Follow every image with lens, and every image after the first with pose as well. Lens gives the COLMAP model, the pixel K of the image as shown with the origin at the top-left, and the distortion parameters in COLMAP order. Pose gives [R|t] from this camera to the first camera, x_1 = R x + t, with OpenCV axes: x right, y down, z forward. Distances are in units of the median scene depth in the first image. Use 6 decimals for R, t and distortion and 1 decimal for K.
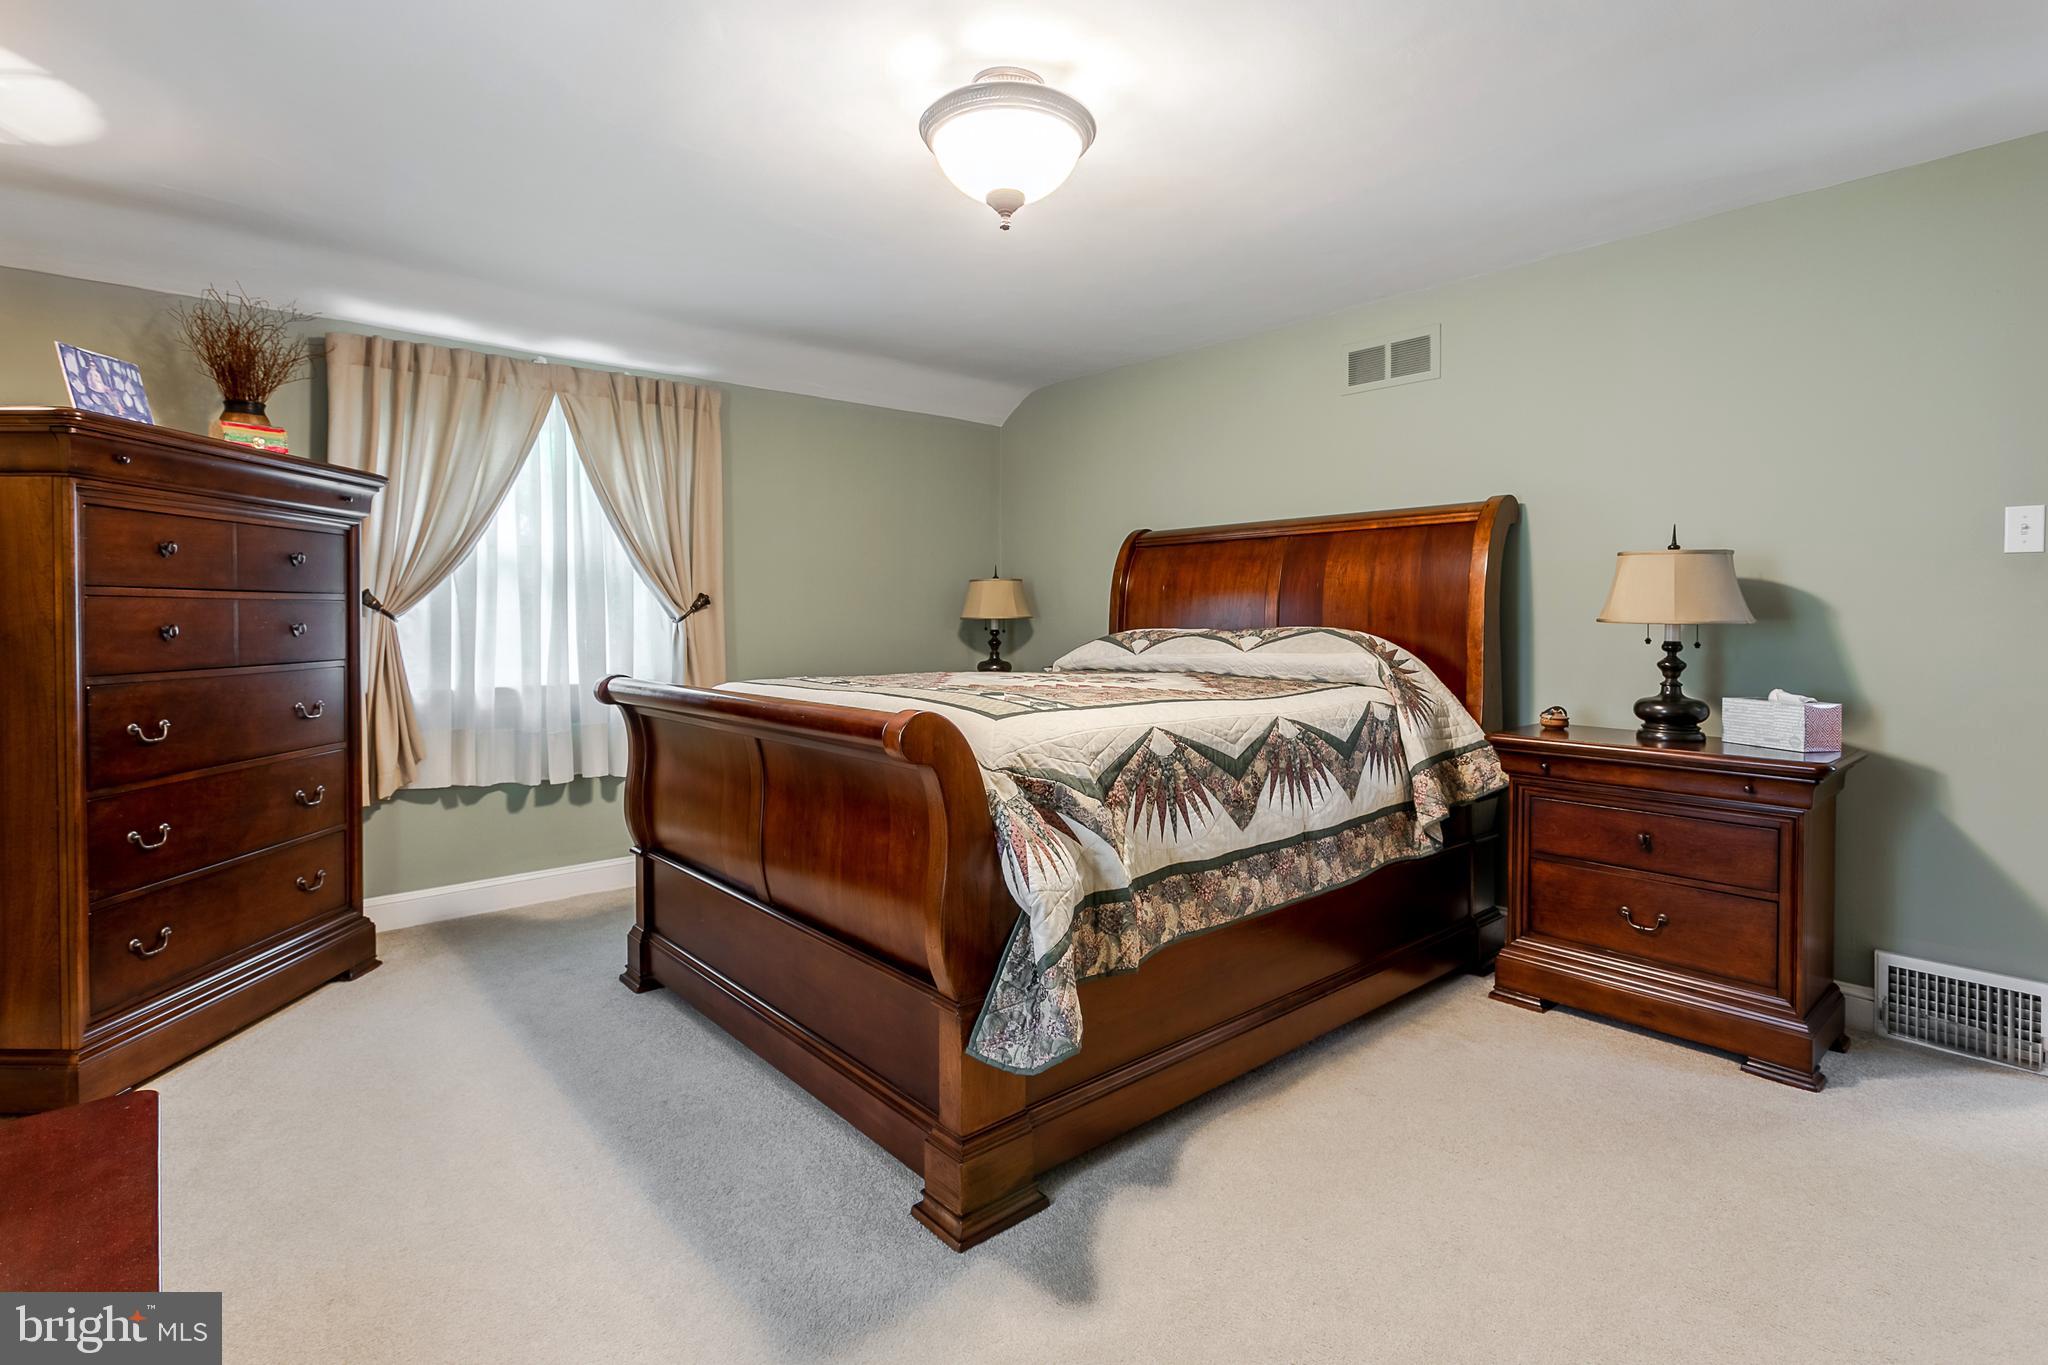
lens RADIAL K [[980.8, 0, 988.3], [0, 980.8, 632.4], [0, 0, 1]] dist [-0.000035, -0.001921]
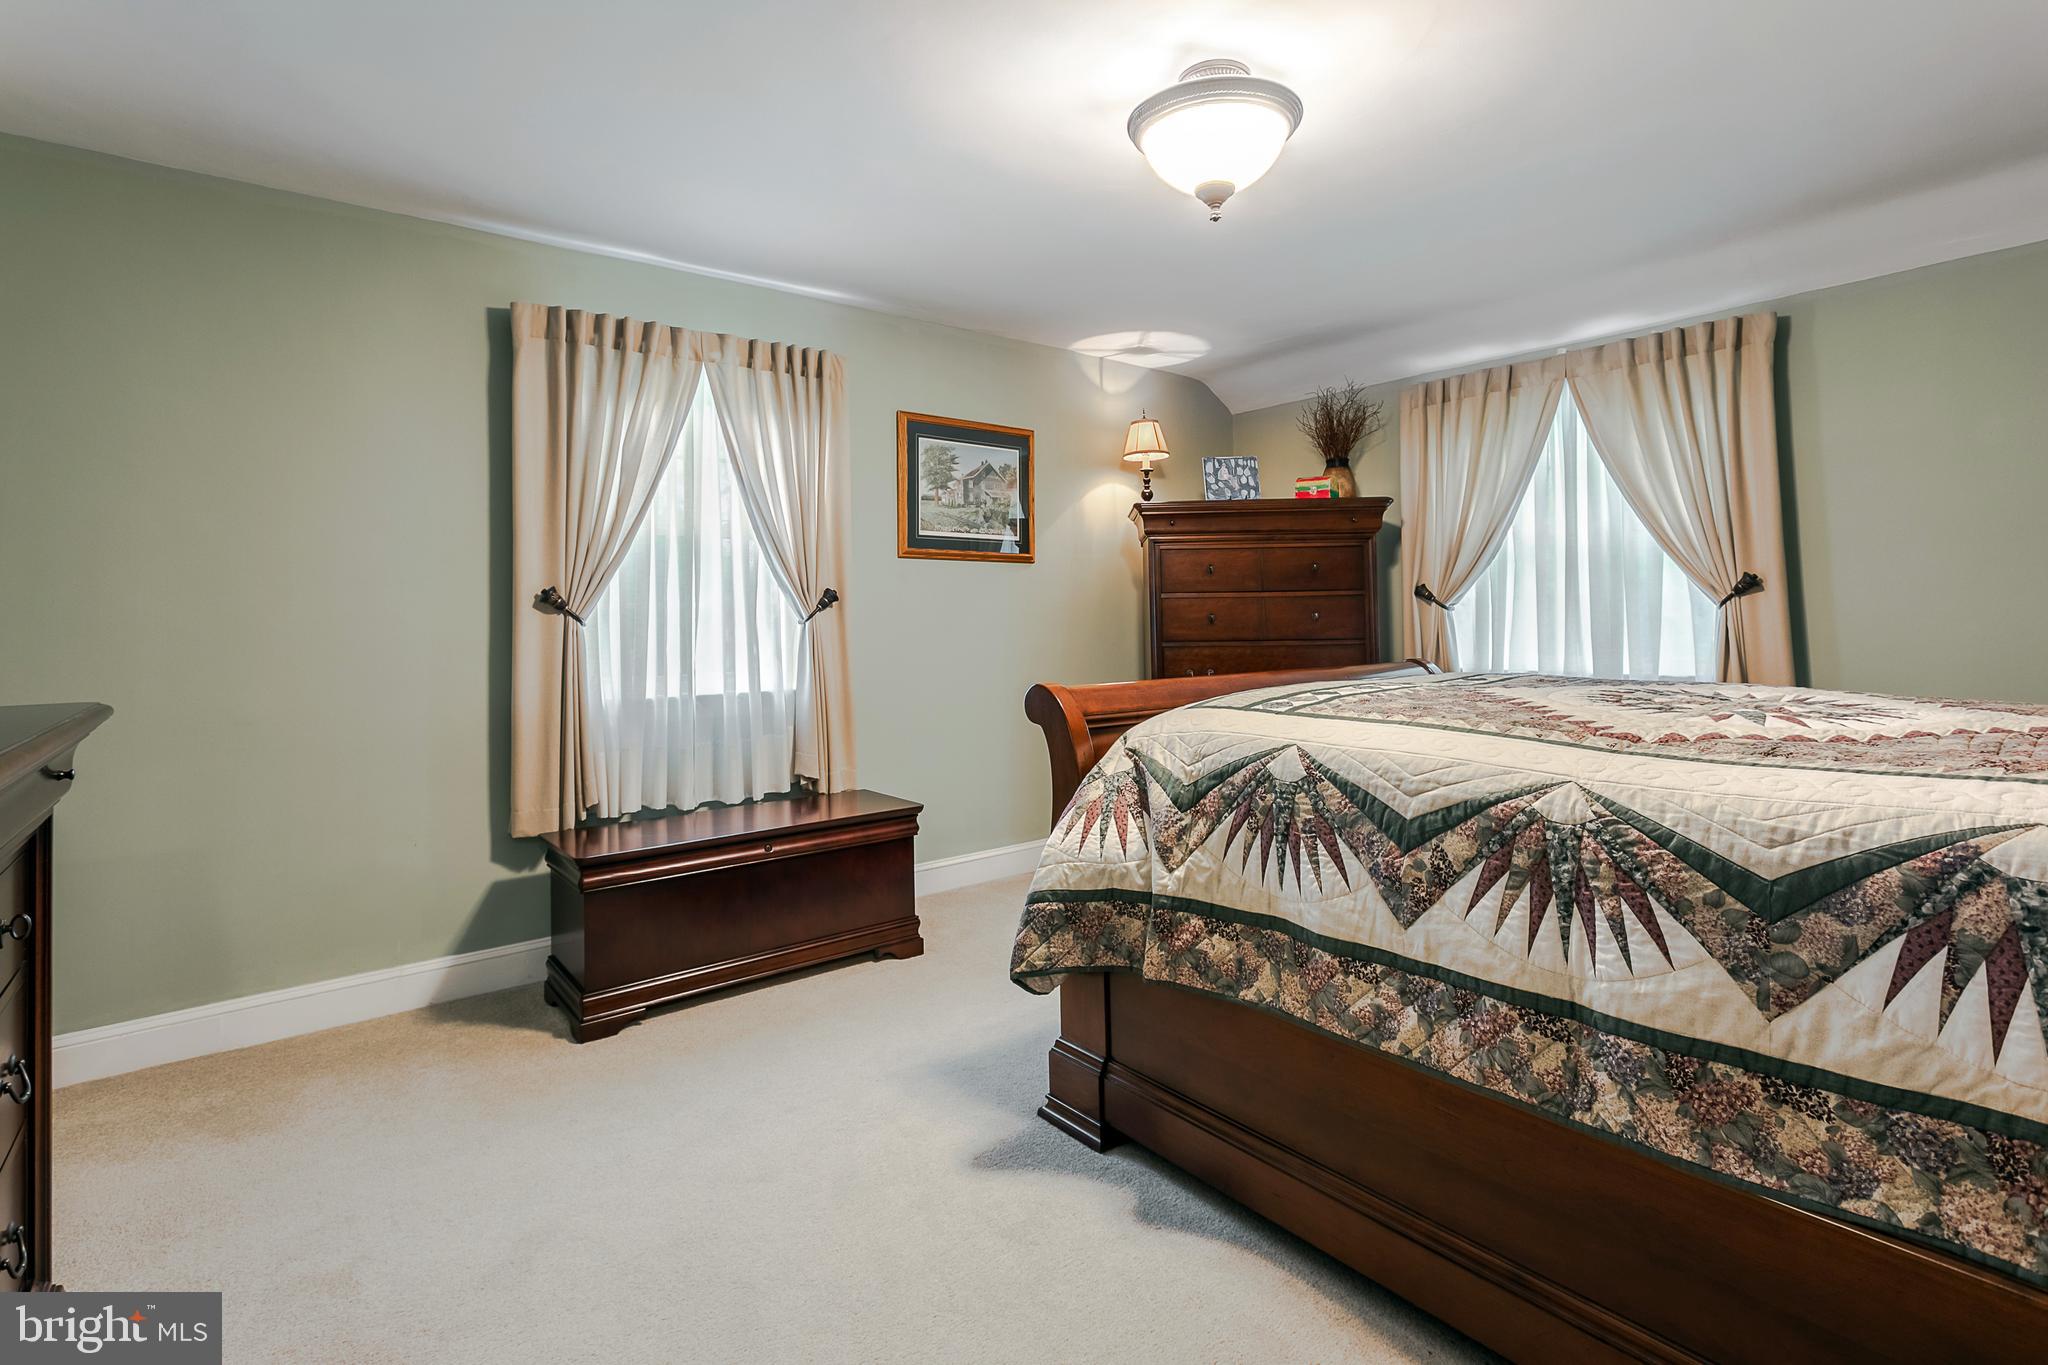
lens RADIAL K [[980.8, 0, 1009.6], [0, 980.8, 601.5], [0, 0, 1]] dist [-0.000035, -0.001921]
pose [[-0.037903, -0.010846, -0.999223, 0.897841], [-0.001929, 0.999940, -0.010780, -0.010576], [0.999280, 0.001519, -0.037921, 0.730196]]
